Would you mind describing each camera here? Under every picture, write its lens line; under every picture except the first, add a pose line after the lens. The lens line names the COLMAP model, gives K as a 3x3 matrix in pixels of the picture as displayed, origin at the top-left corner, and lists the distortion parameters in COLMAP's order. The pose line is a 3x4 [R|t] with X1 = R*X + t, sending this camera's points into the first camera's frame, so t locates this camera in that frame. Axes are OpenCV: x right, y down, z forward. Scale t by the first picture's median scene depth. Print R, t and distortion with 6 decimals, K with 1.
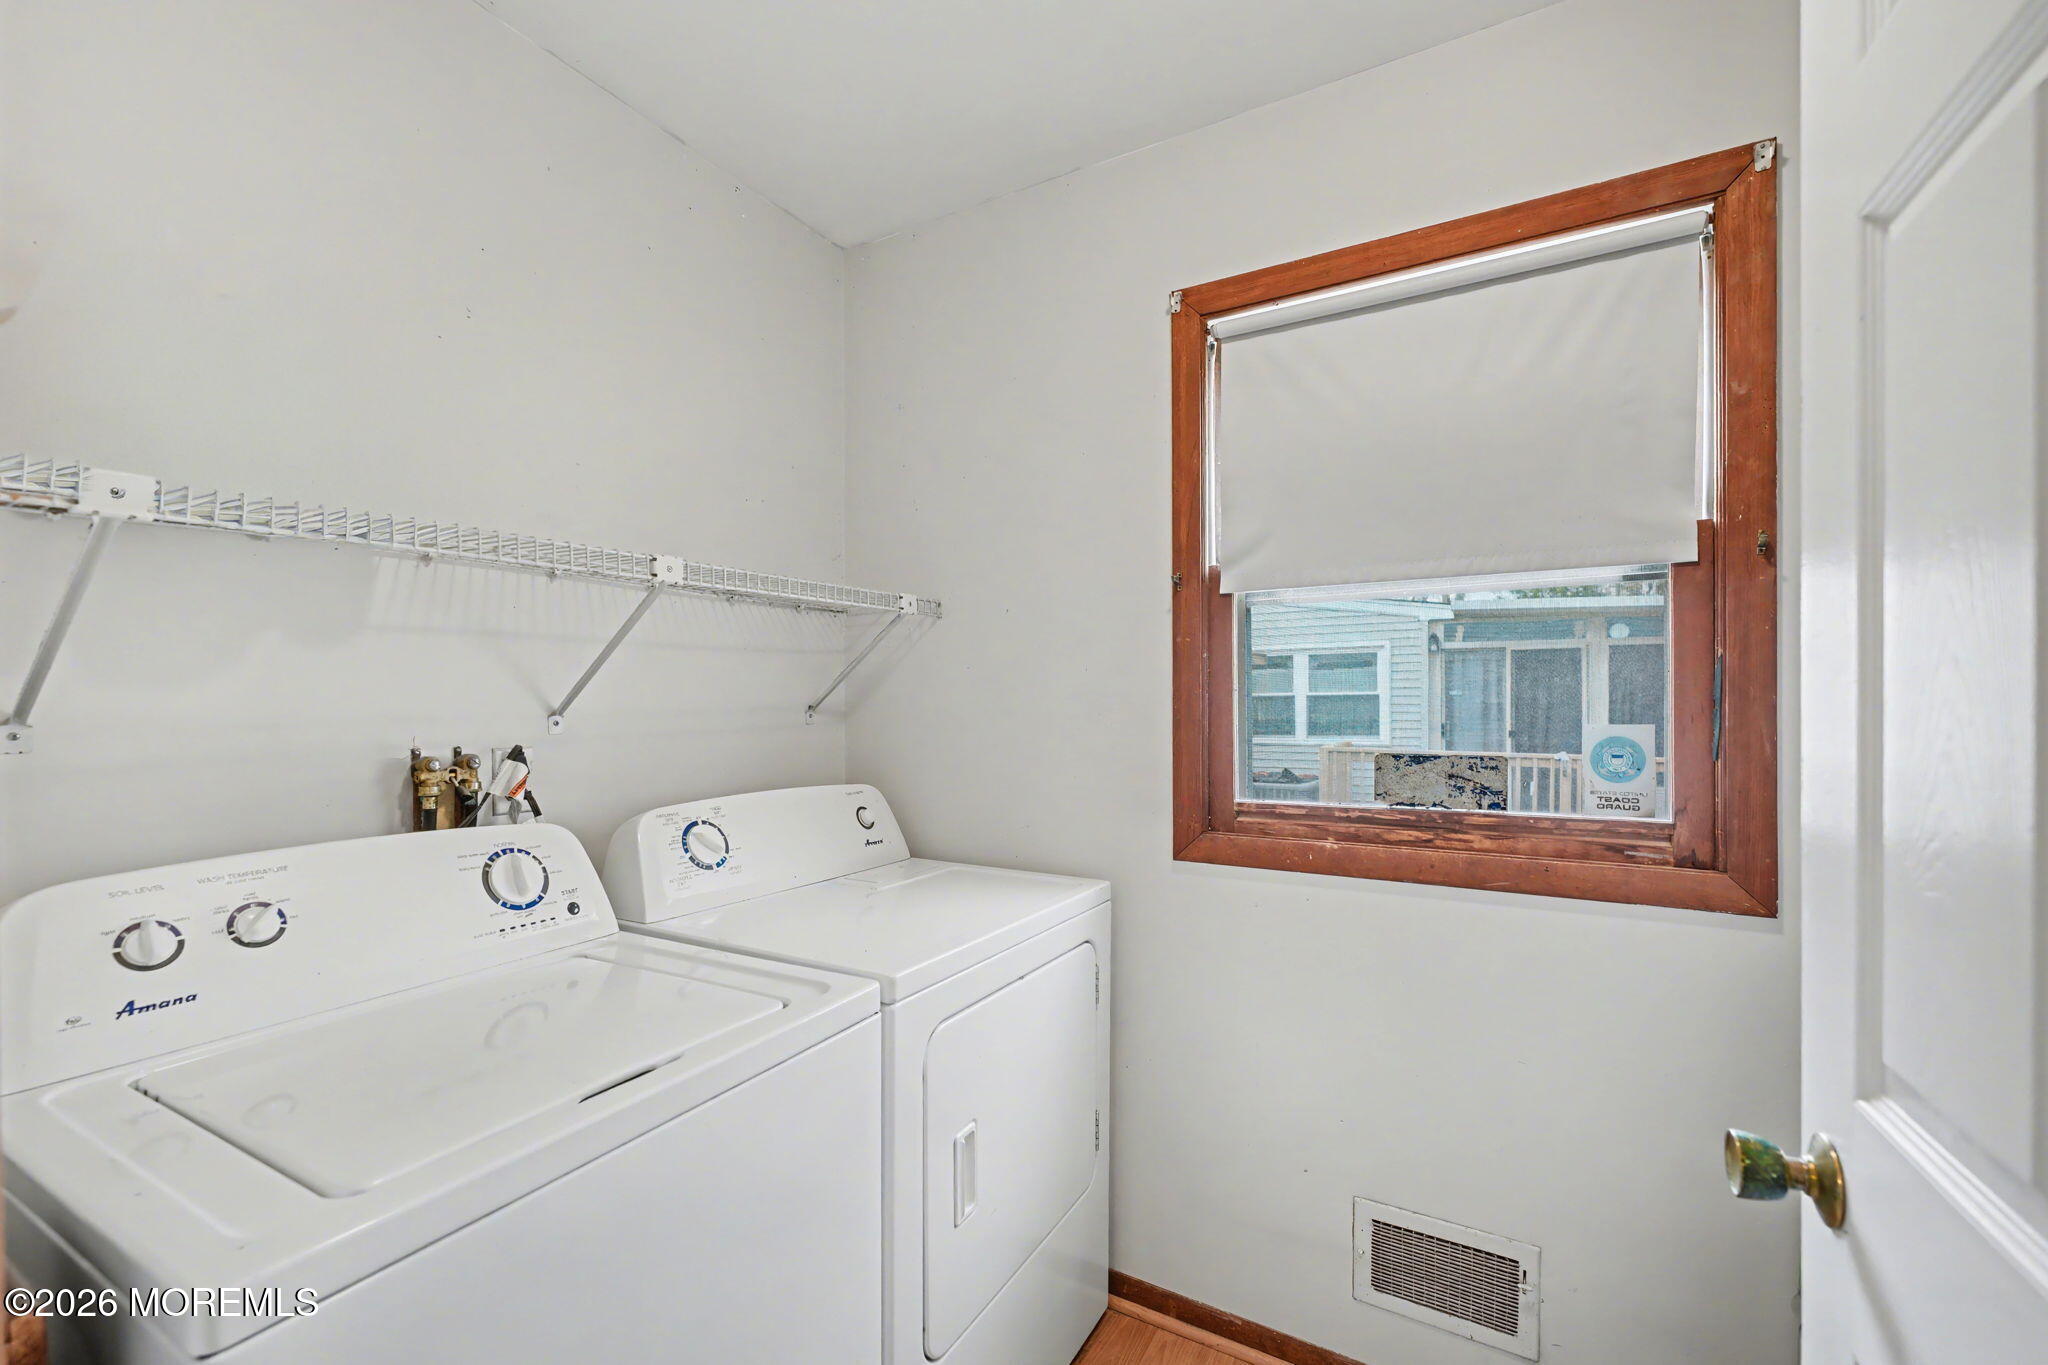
lens RADIAL K [[834.9, 0, 1019.3], [0, 834.9, 720.3], [0, 0, 1]] dist [0.000411, 0.000061]
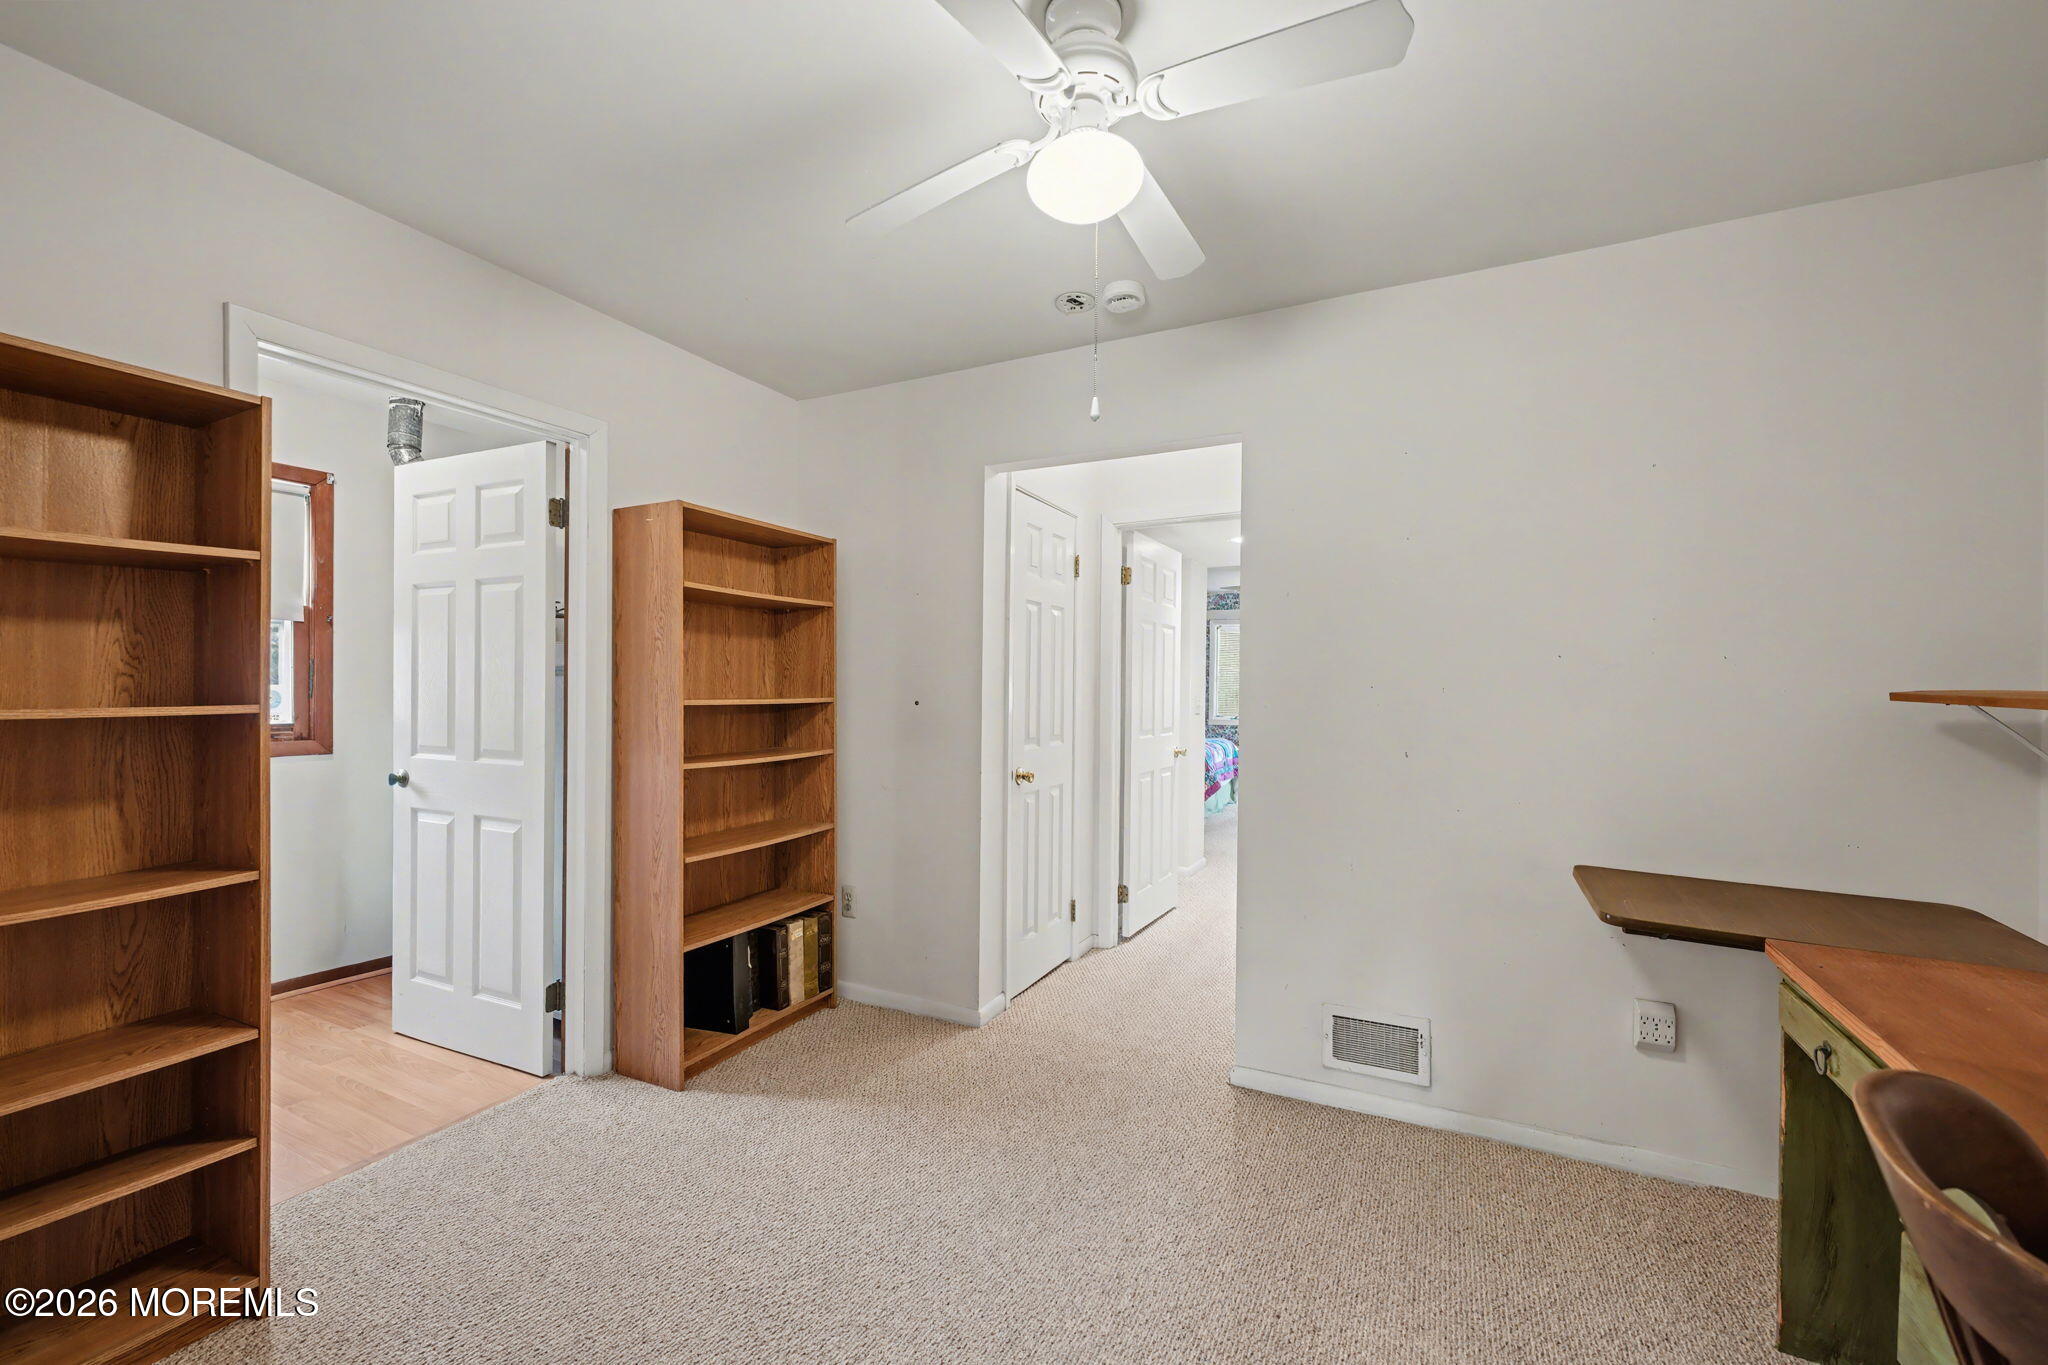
lens RADIAL K [[831.8, 0, 1016.0], [0, 831.8, 696.5], [0, 0, 1]] dist [-0.001960, -0.000241]
pose [[-0.058912, -0.009834, 0.998215, -1.928640], [-0.007390, 0.999928, 0.009415, 0.002521], [-0.998236, -0.006822, -0.058980, -1.075263]]
